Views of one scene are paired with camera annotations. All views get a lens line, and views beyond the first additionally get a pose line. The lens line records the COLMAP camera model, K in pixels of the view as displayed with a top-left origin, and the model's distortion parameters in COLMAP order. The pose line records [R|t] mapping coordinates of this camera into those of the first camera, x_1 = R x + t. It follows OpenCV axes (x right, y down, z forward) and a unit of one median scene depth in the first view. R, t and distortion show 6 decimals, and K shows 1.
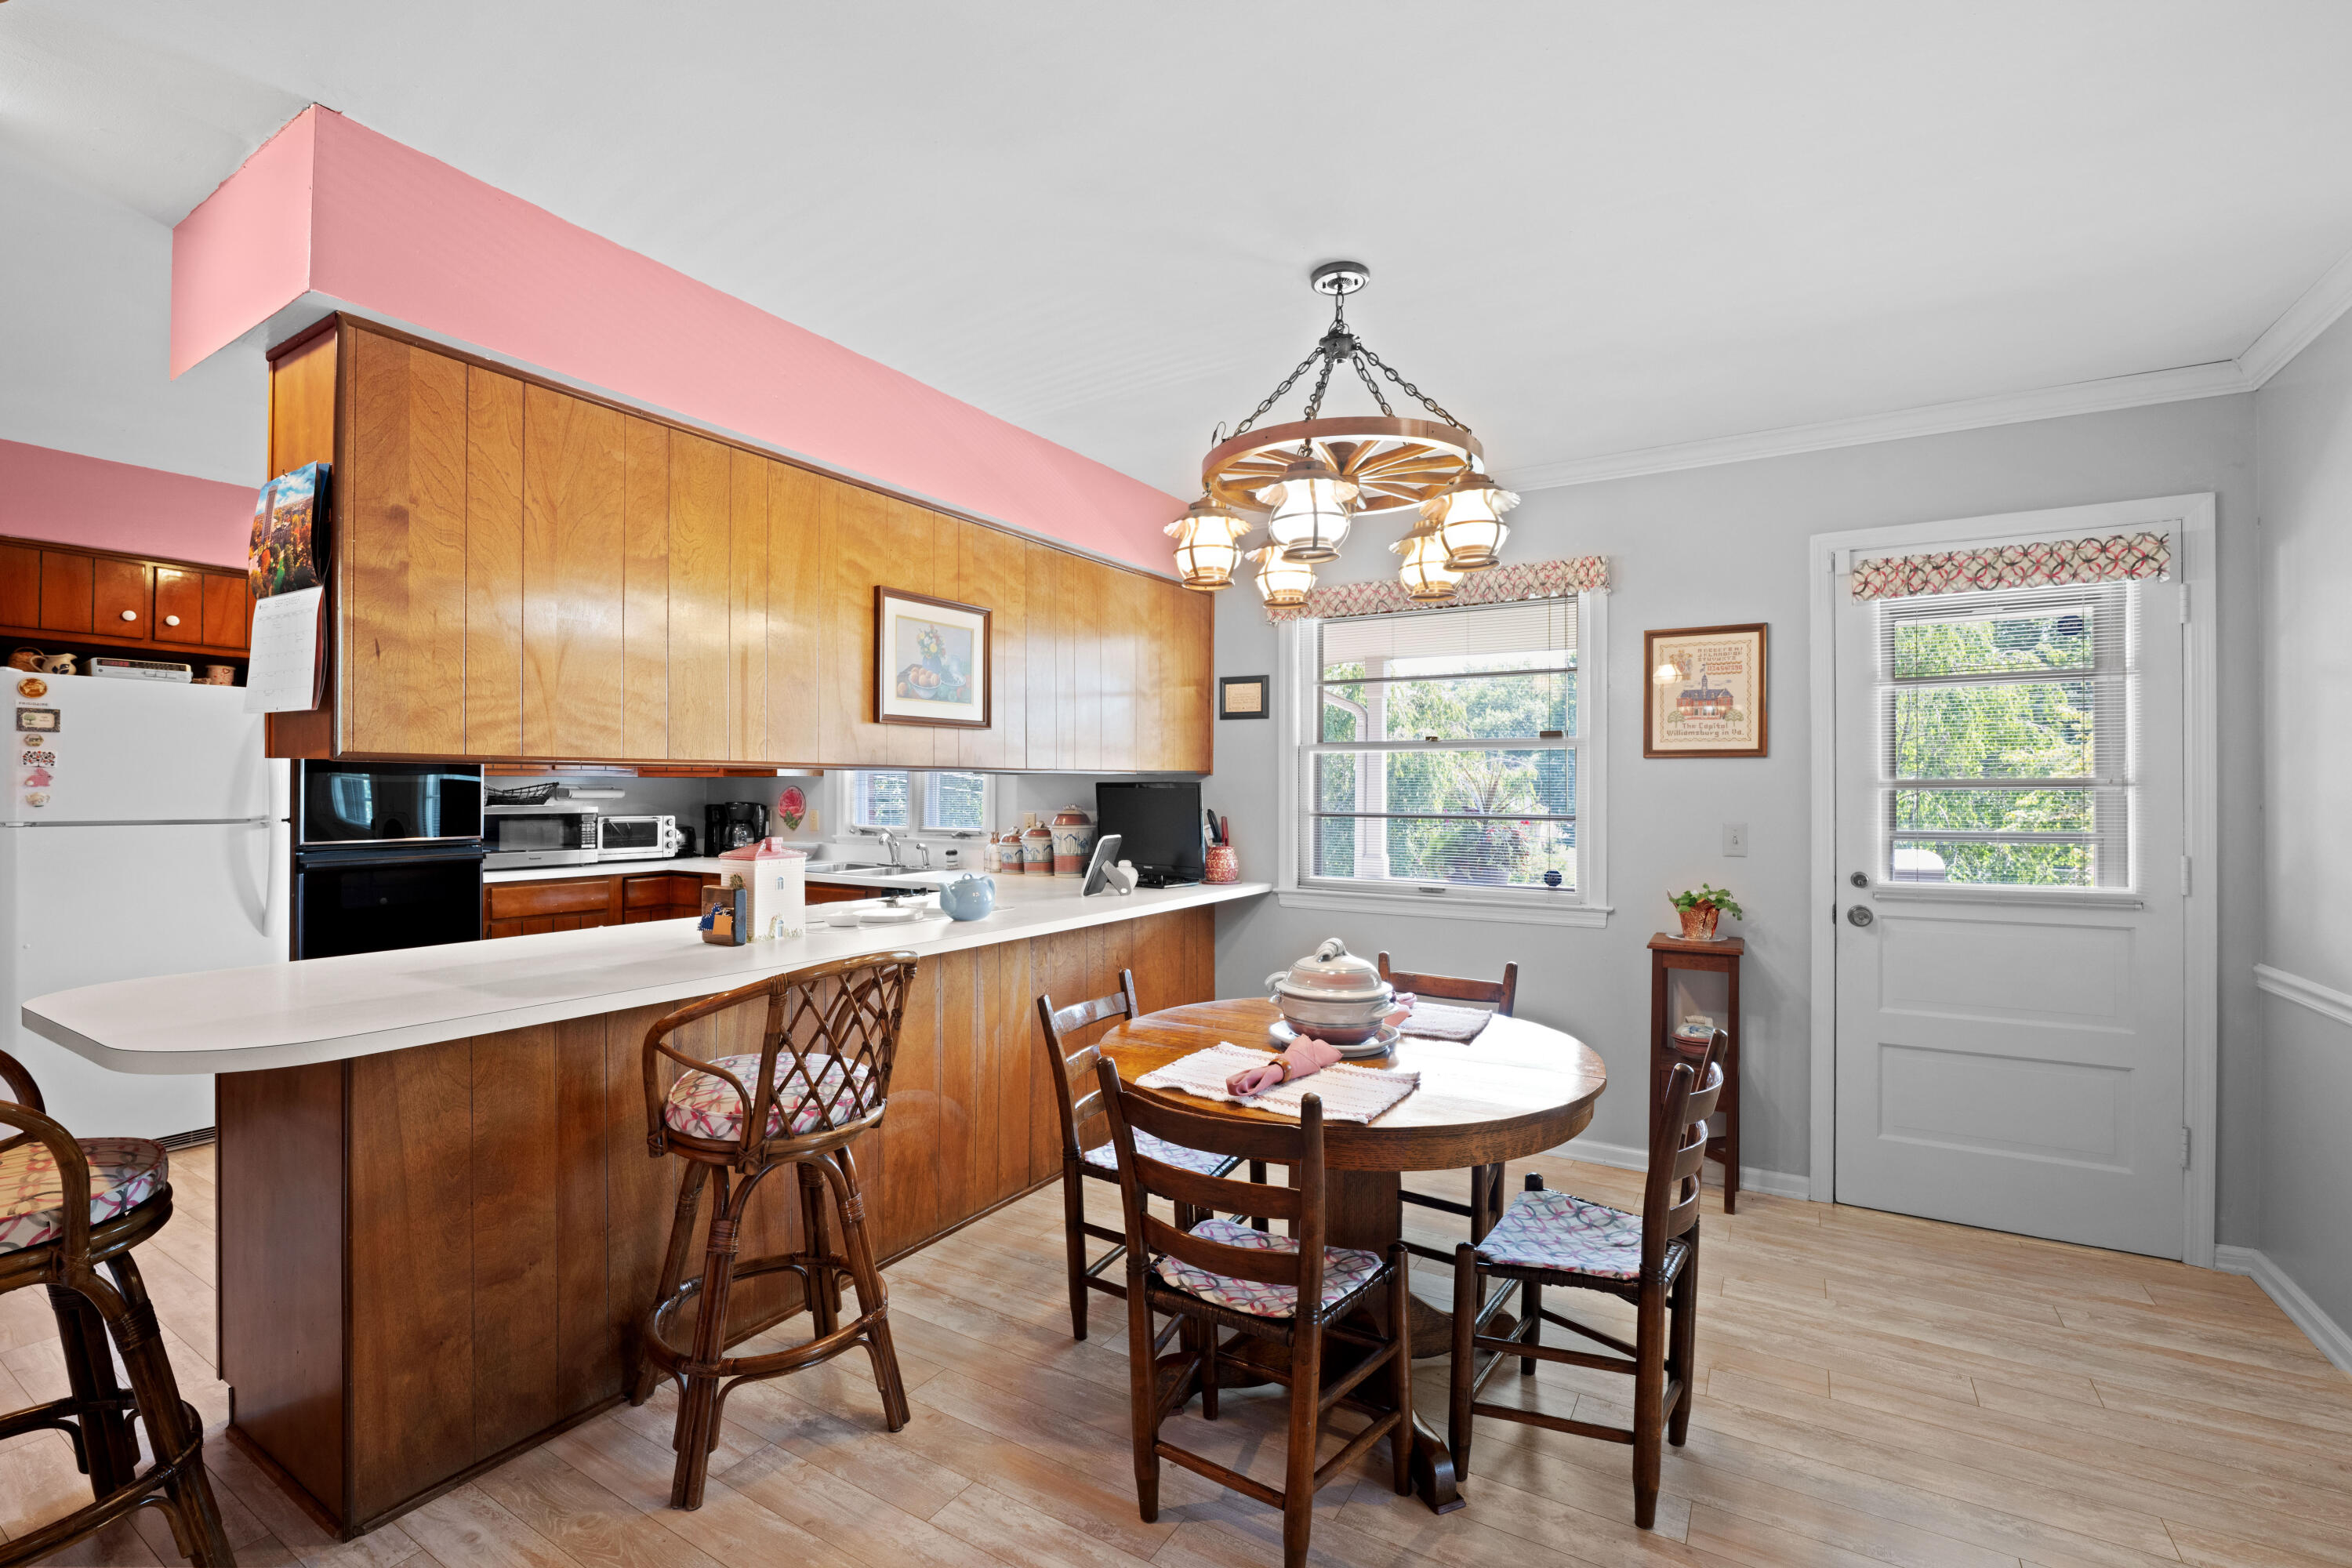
lens RADIAL K [[1021.8, 0, 1169.4], [0, 1021.8, 781.3], [0, 0, 1]] dist [-0.015738, 0.000960]
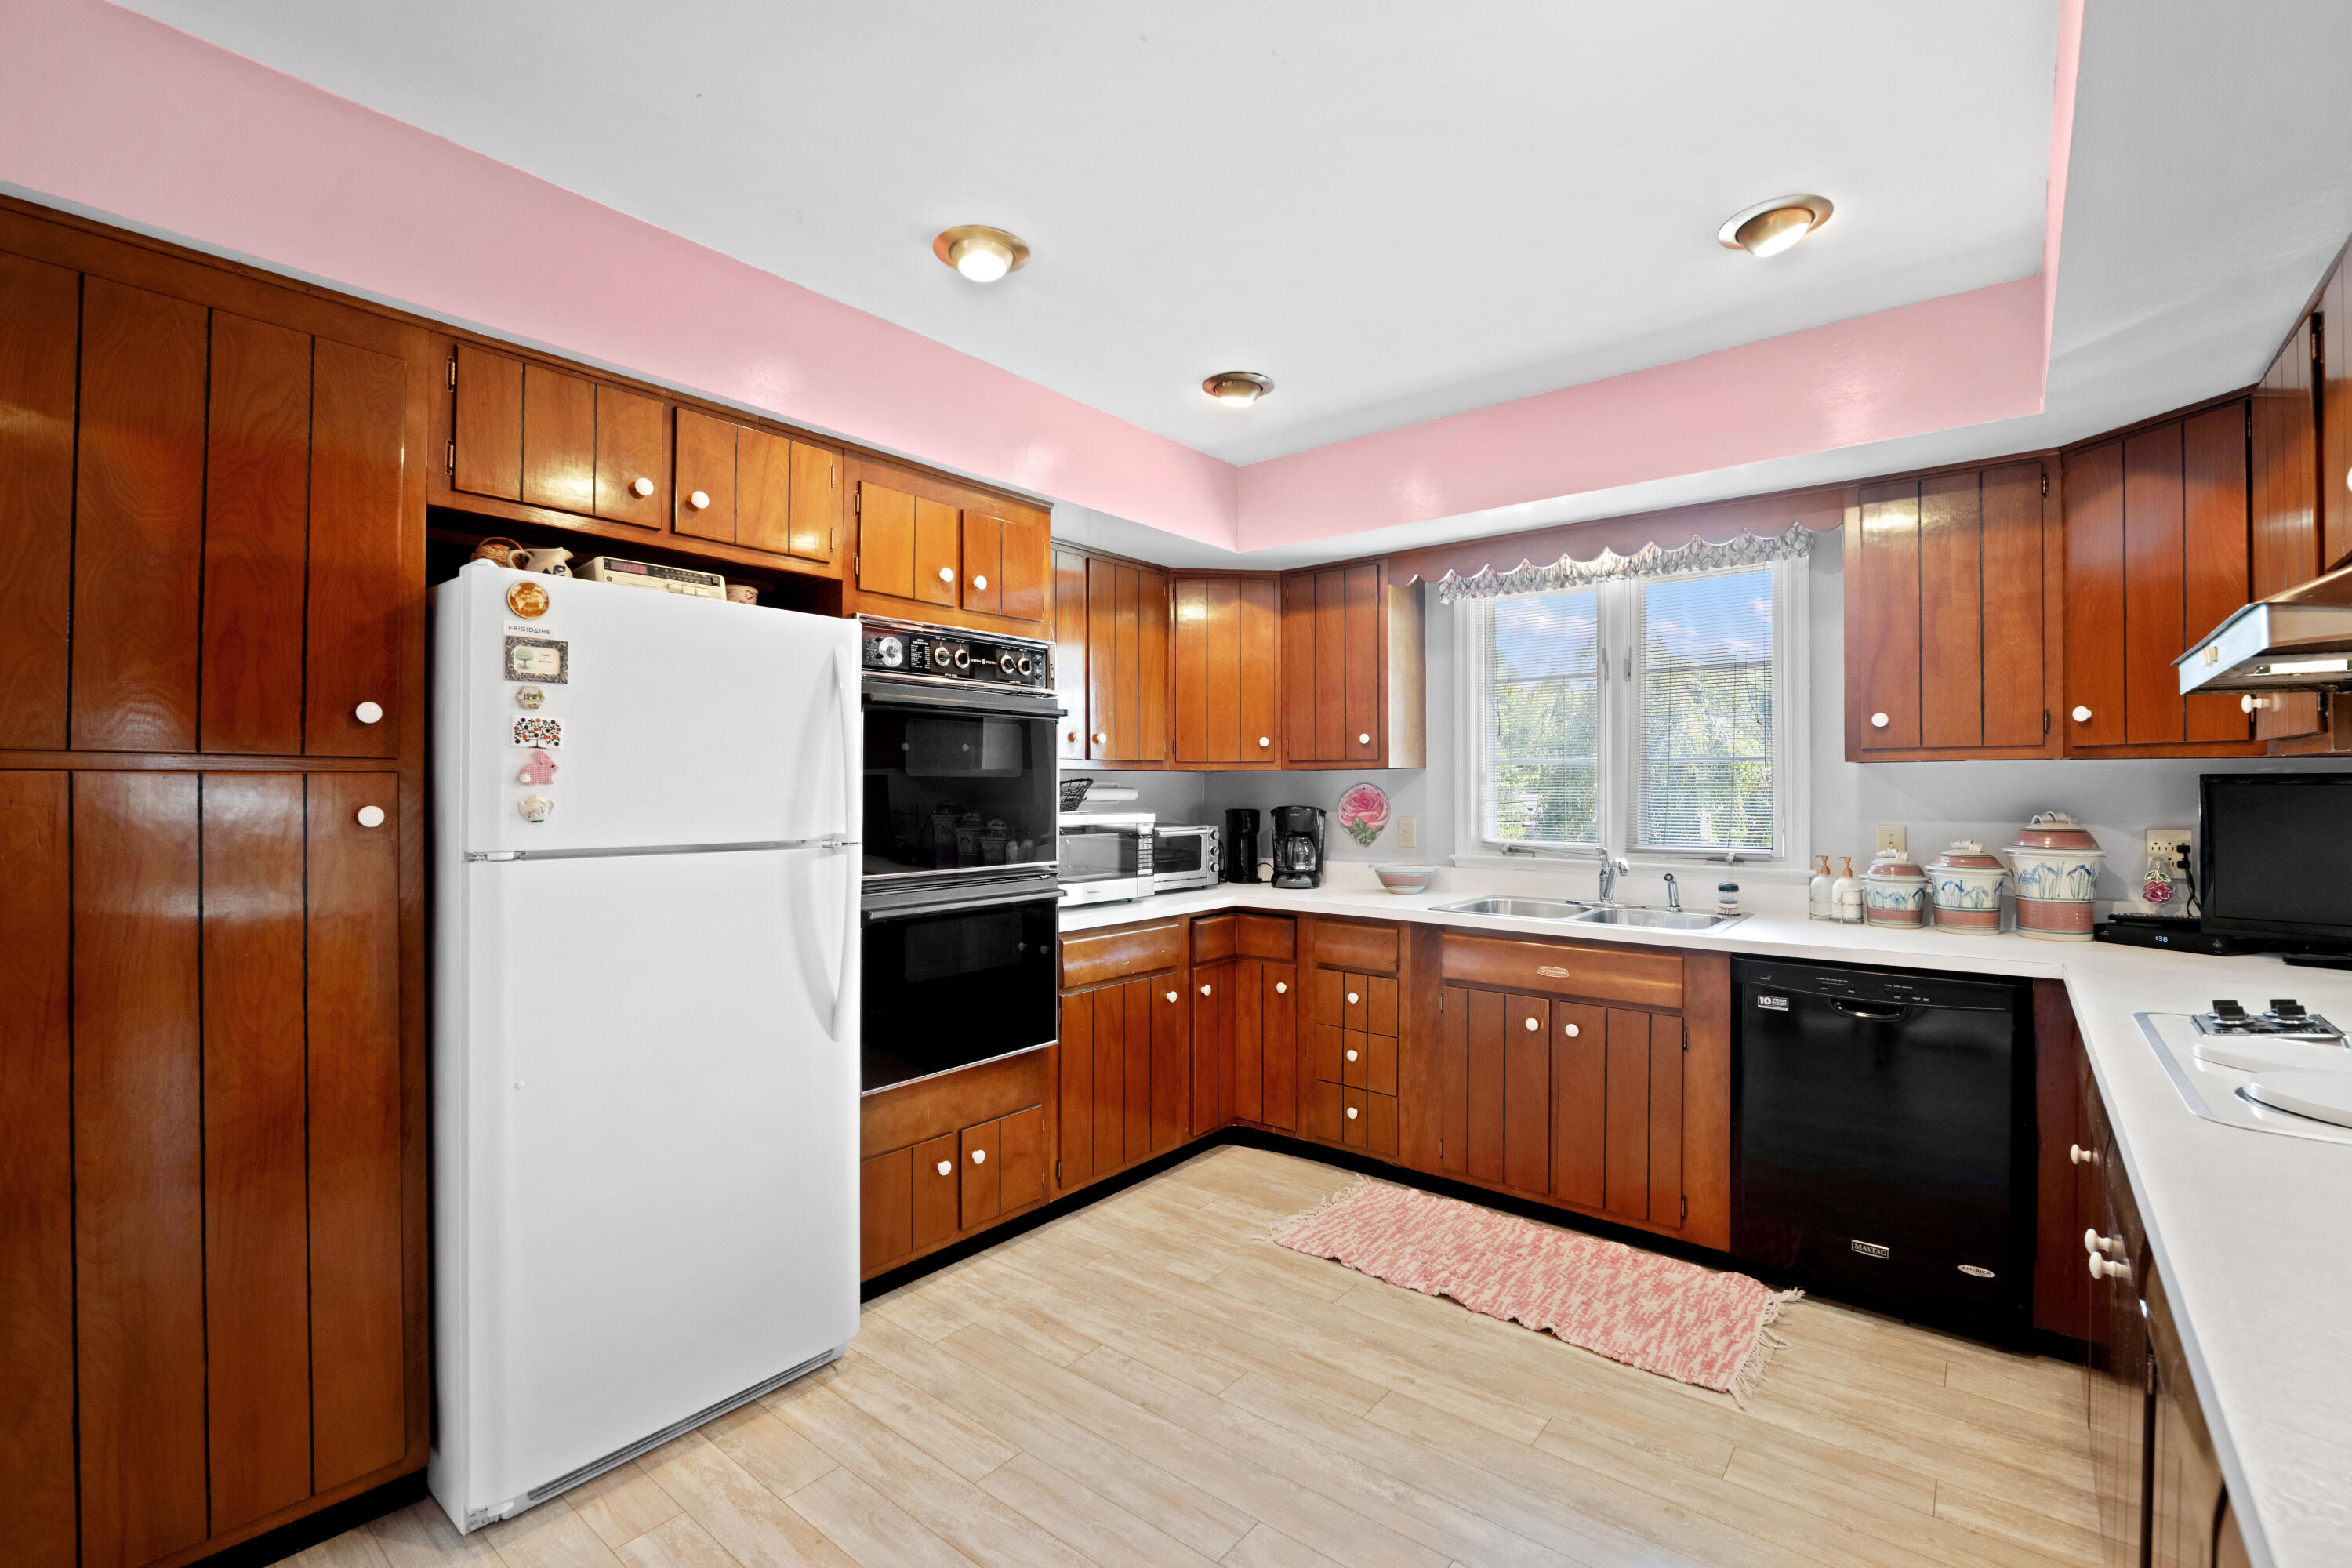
lens RADIAL K [[1021.8, 0, 1174.6], [0, 1021.8, 790.3], [0, 0, 1]] dist [-0.015738, 0.000960]
pose [[0.991065, -0.002048, -0.133365, -0.621785], [0.003183, 0.999961, 0.008296, 0.004408], [0.133342, -0.008646, 0.991032, 0.439303]]
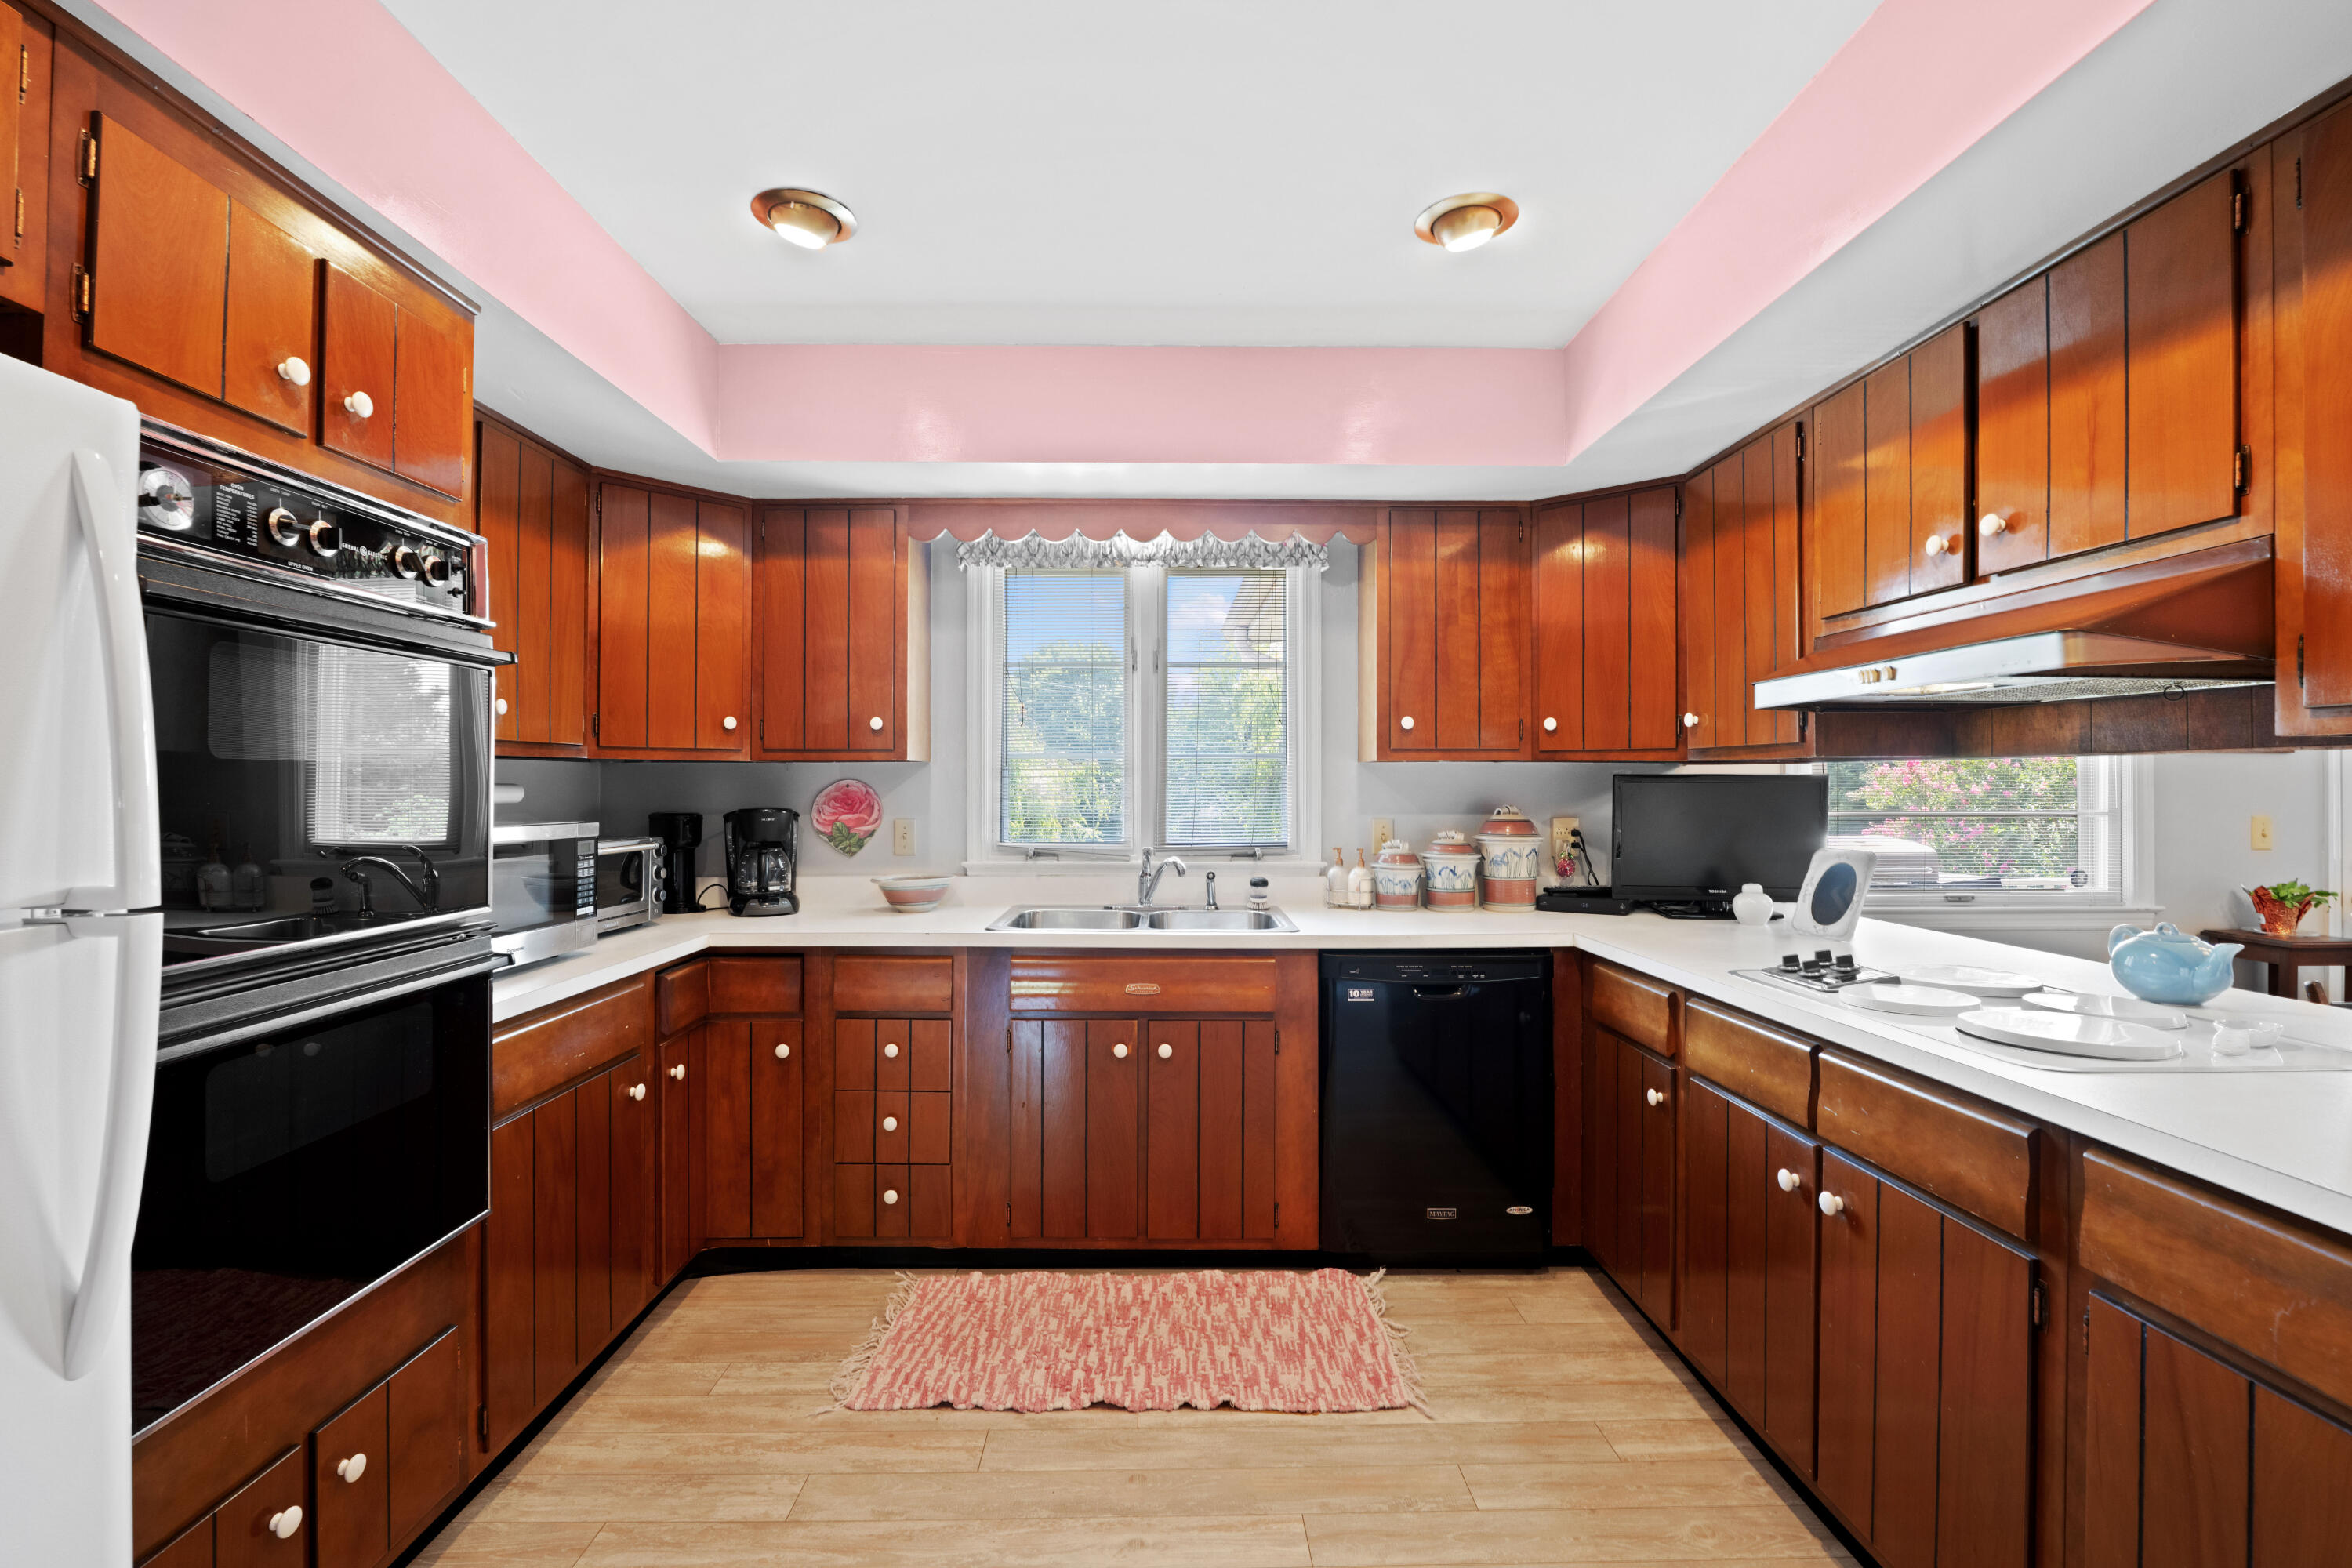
lens RADIAL K [[1021.8, 0, 1170.1], [0, 1021.8, 781.3], [0, 0, 1]] dist [-0.015738, 0.000960]
pose [[0.843989, 0.000472, 0.536361, -0.802356], [-0.002074, 0.999995, 0.002384, 0.005952], [-0.536357, -0.003124, 0.843985, 0.647591]]
